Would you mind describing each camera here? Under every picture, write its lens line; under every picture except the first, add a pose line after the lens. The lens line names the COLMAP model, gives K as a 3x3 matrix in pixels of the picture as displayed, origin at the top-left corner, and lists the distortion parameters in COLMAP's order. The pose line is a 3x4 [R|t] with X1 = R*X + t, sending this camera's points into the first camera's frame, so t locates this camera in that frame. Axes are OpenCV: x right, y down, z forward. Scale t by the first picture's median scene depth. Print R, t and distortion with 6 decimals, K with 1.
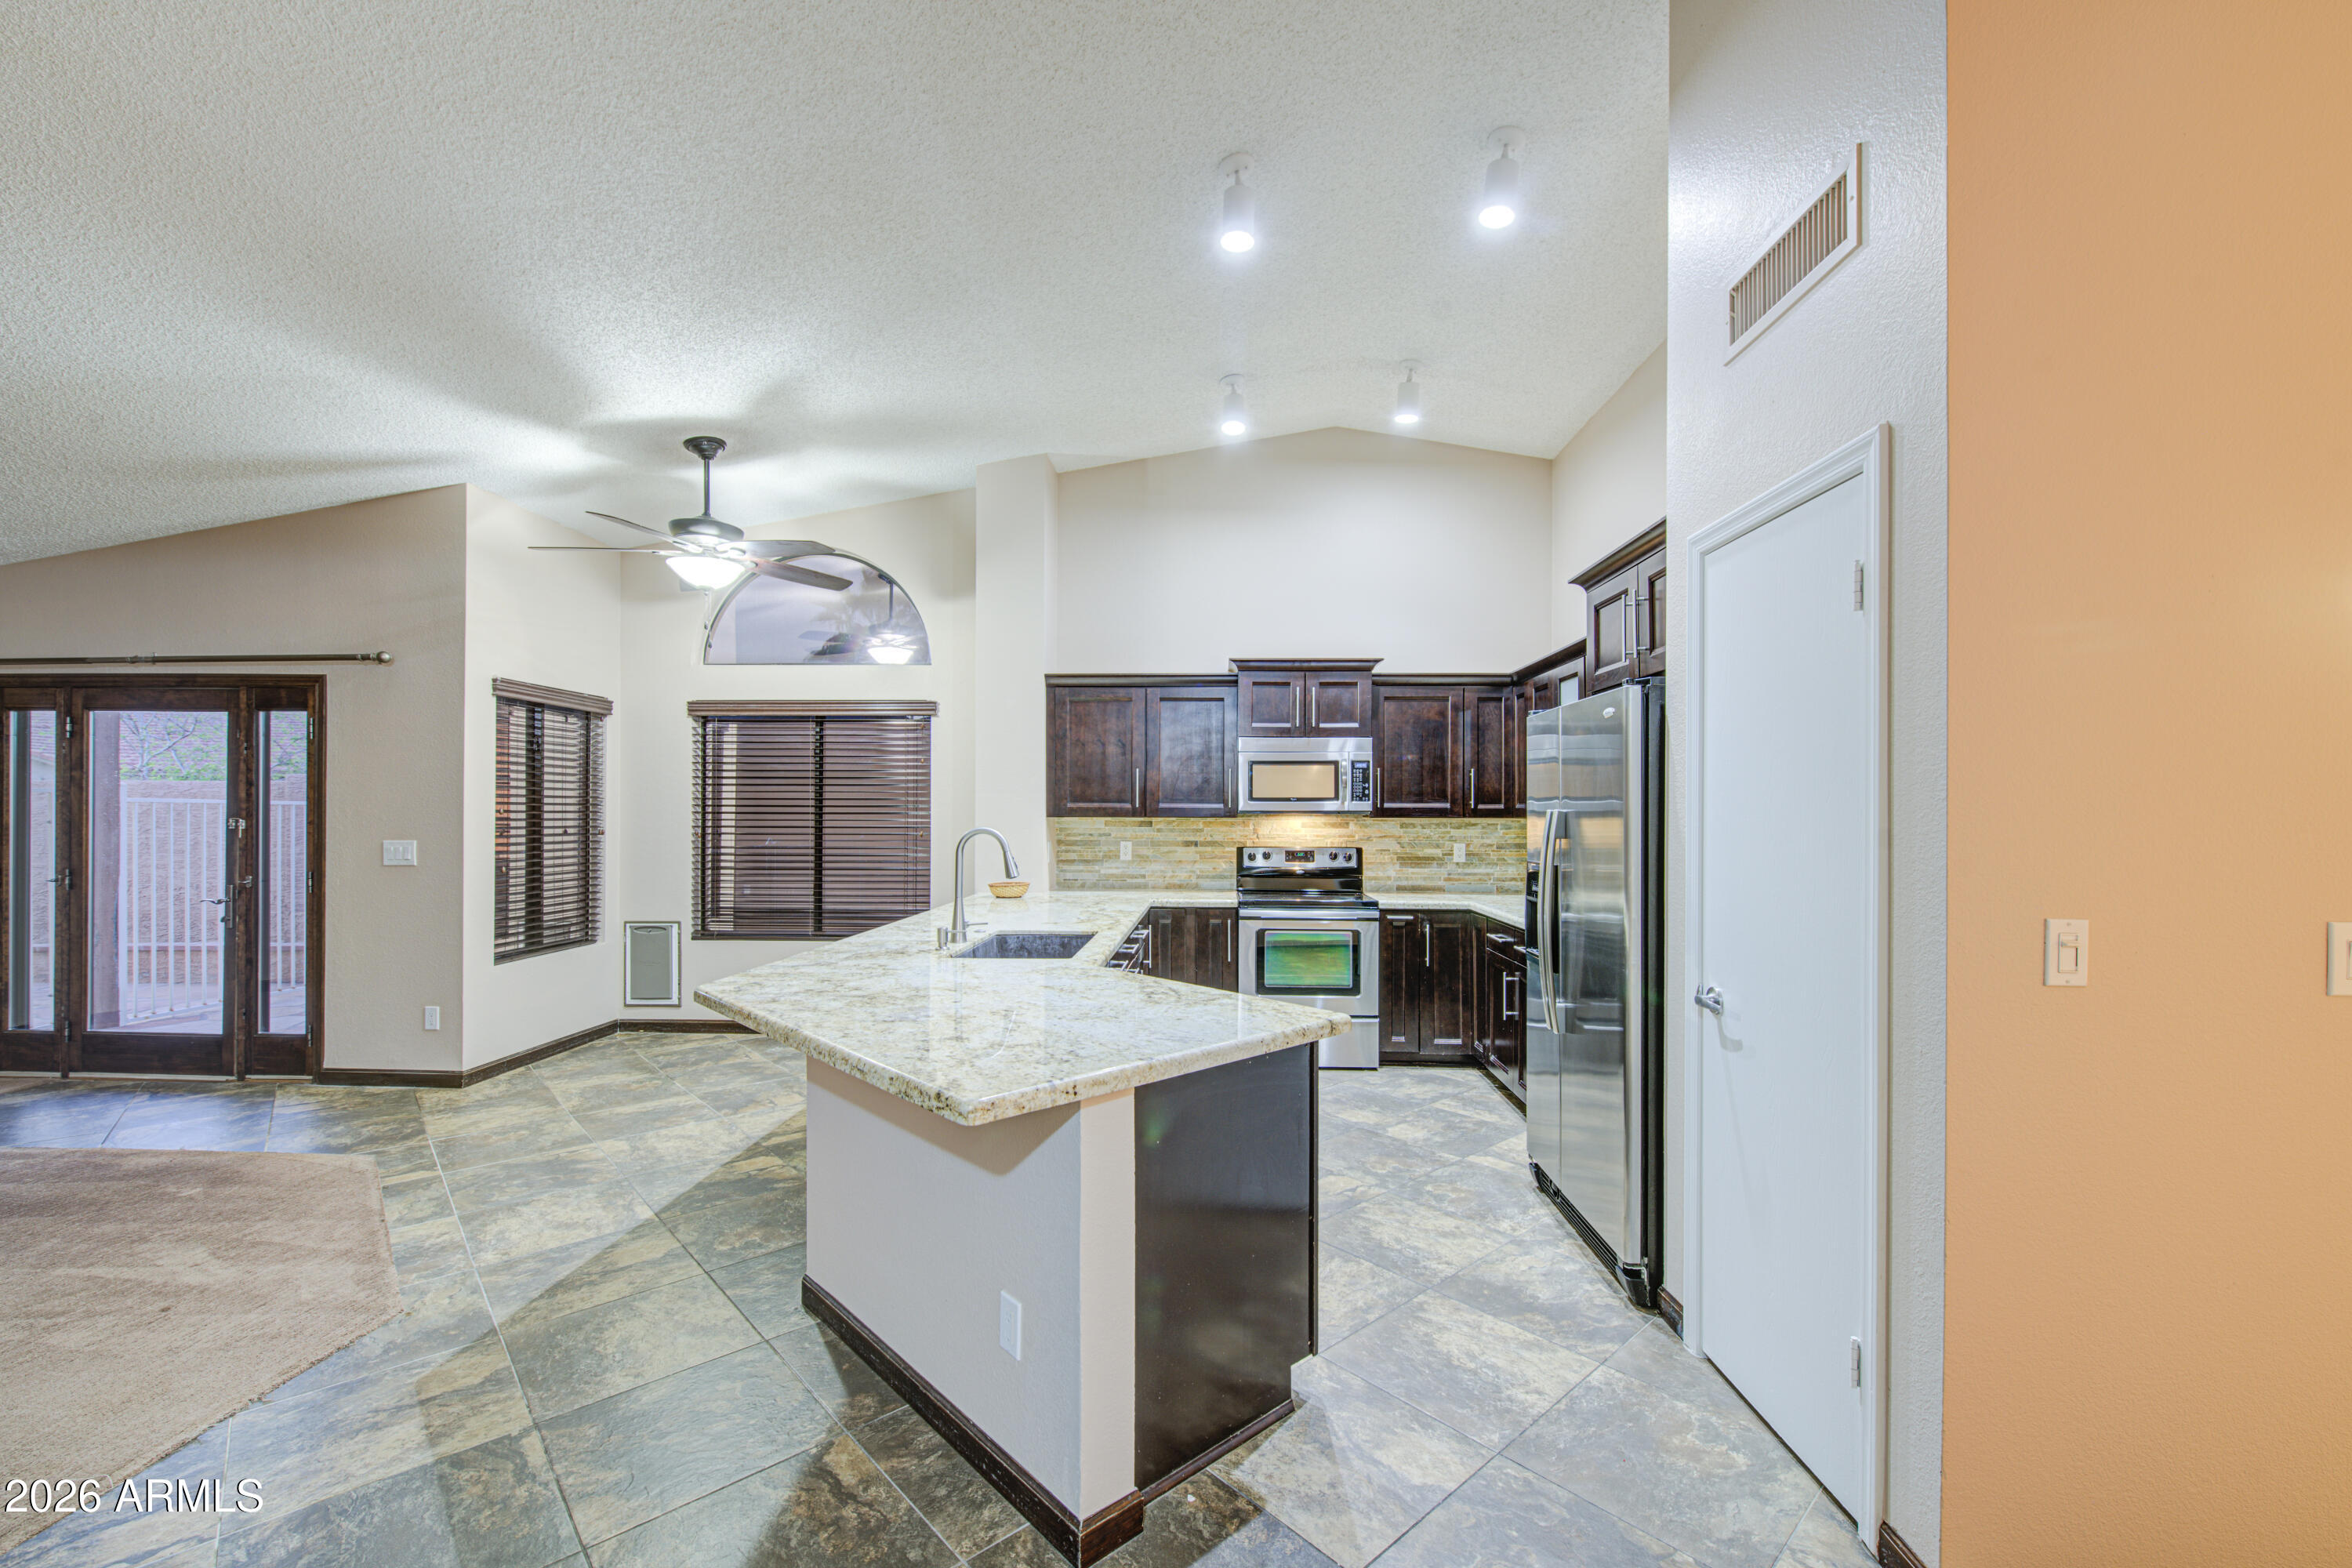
lens RADIAL K [[952.5, 0, 1182.3], [0, 952.5, 812.9], [0, 0, 1]] dist [0.005639, -0.003273]
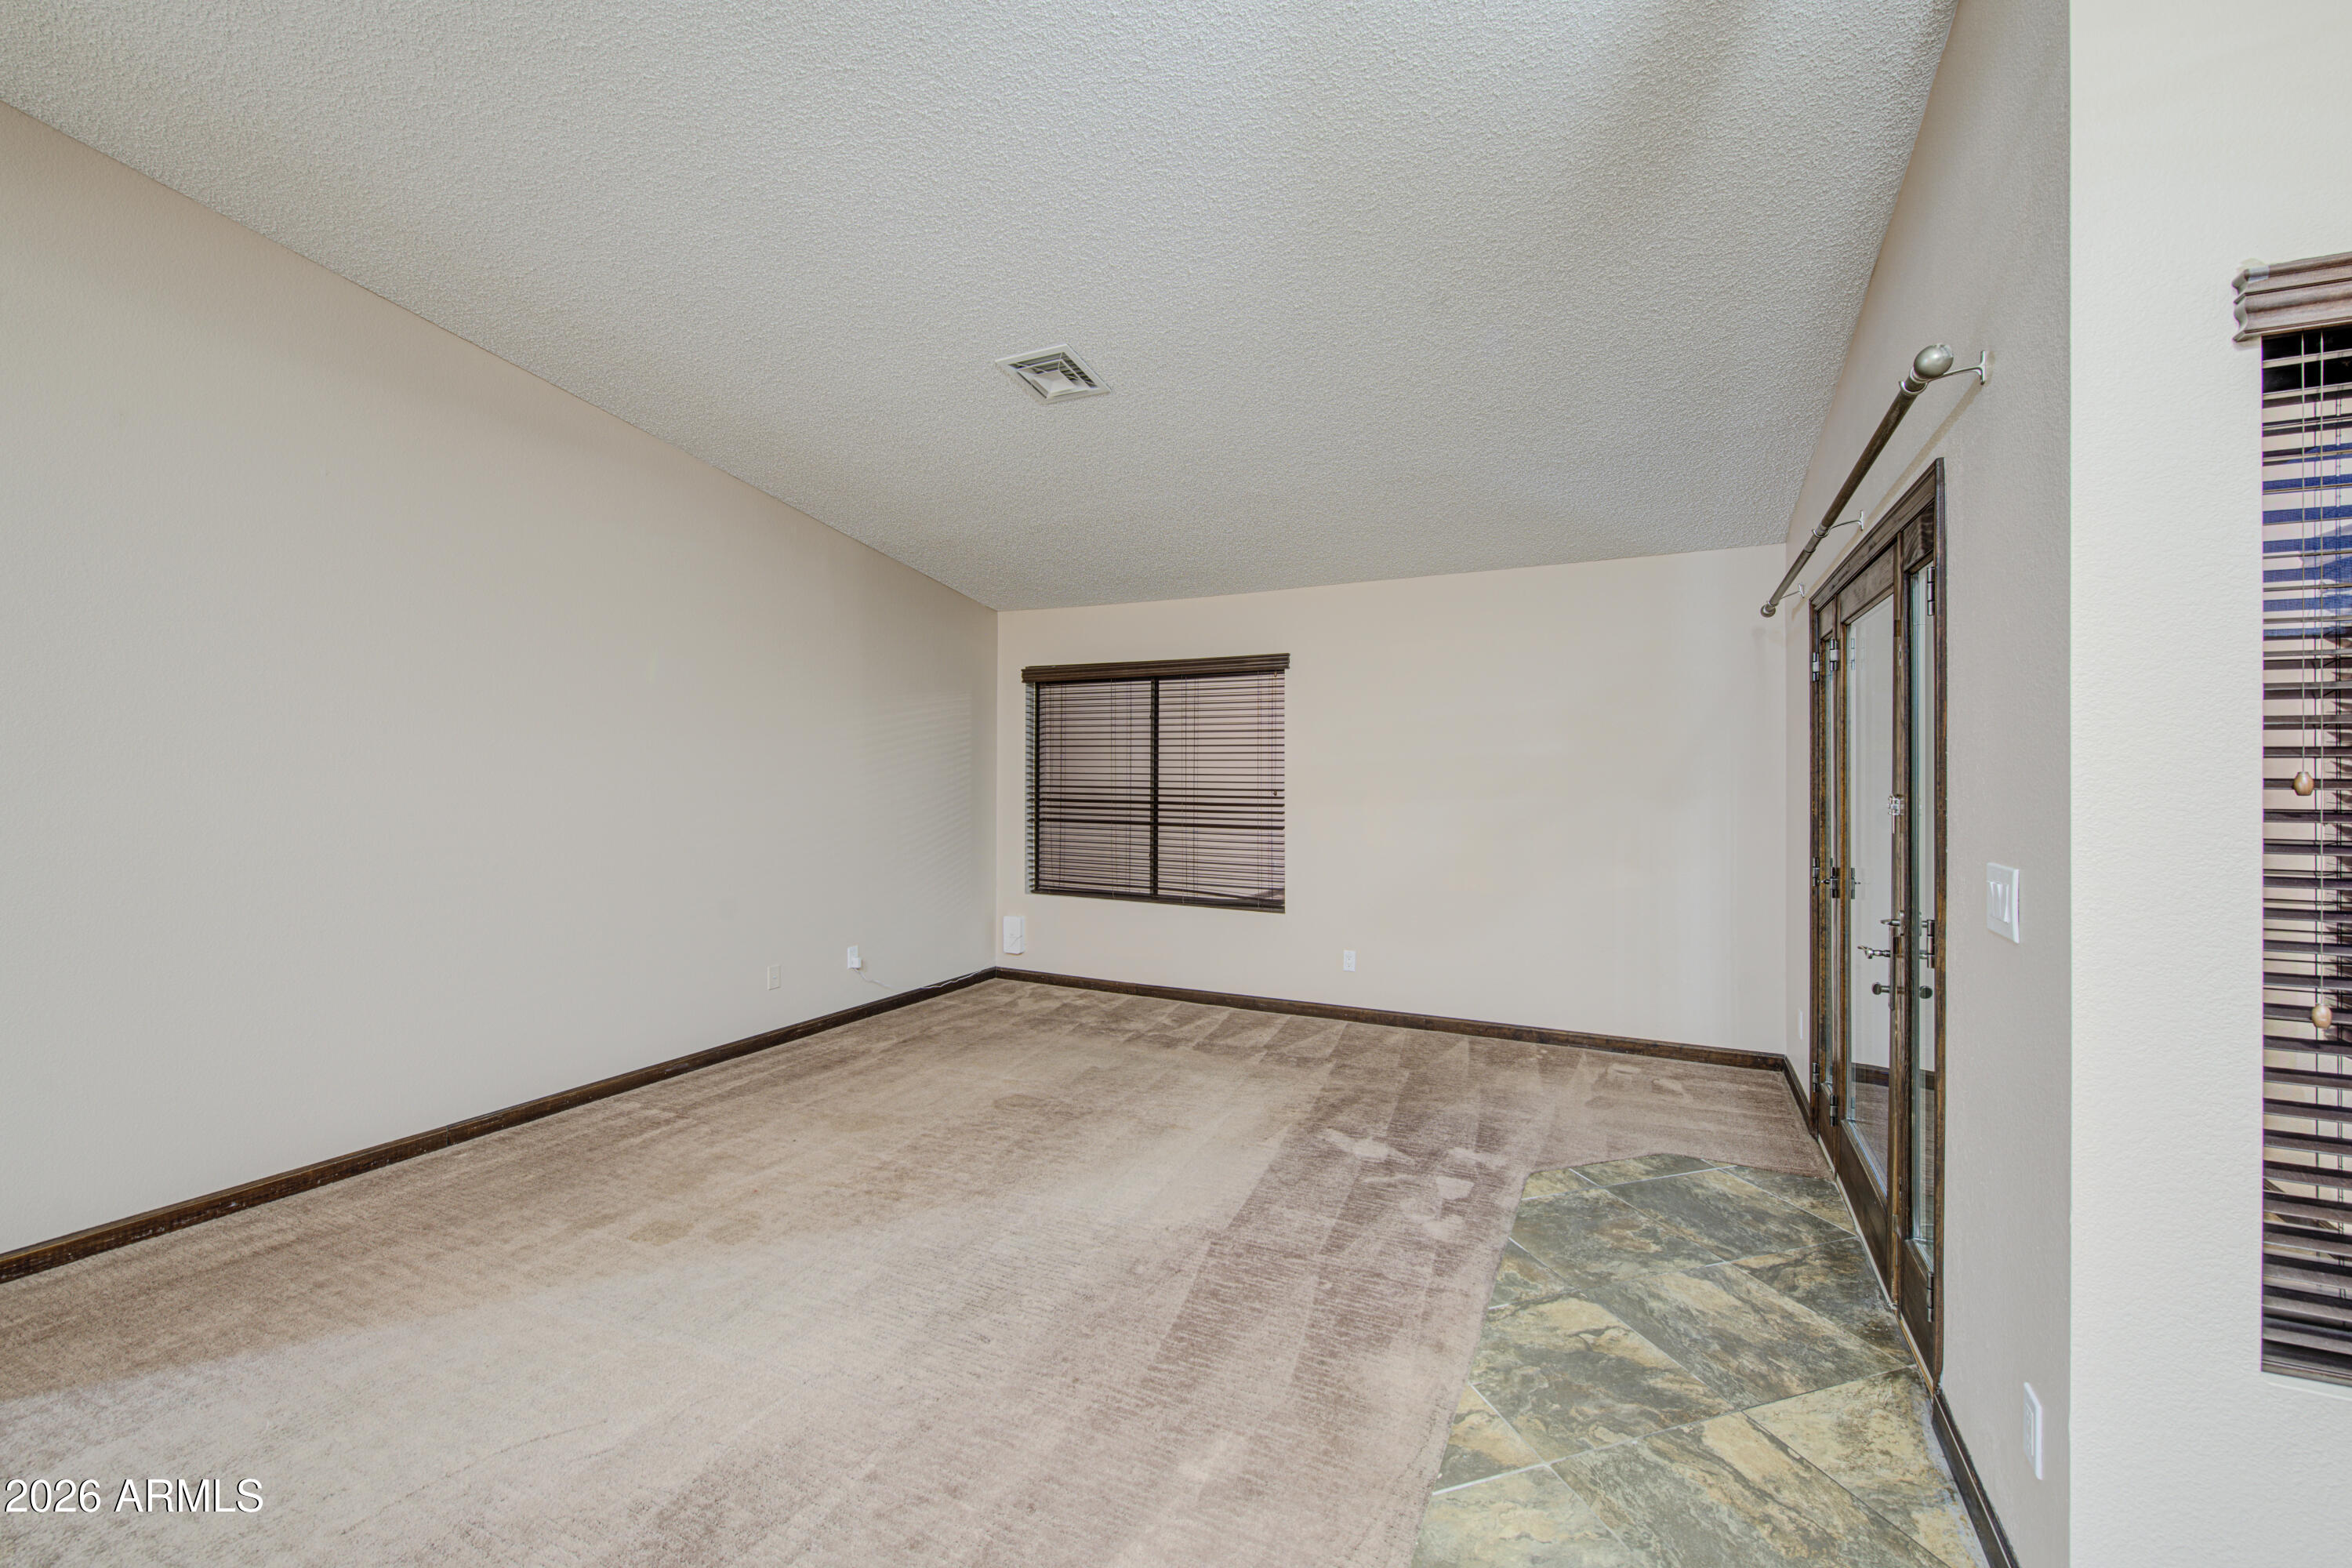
lens RADIAL K [[951.6, 0, 1195.9], [0, 951.6, 770.6], [0, 0, 1]] dist [0.000524, -0.003566]
pose [[-0.402975, -0.008999, -0.915167, -0.340585], [-0.005855, 0.999957, -0.007255, -0.001302], [0.915192, 0.002435, -0.403011, 0.777534]]
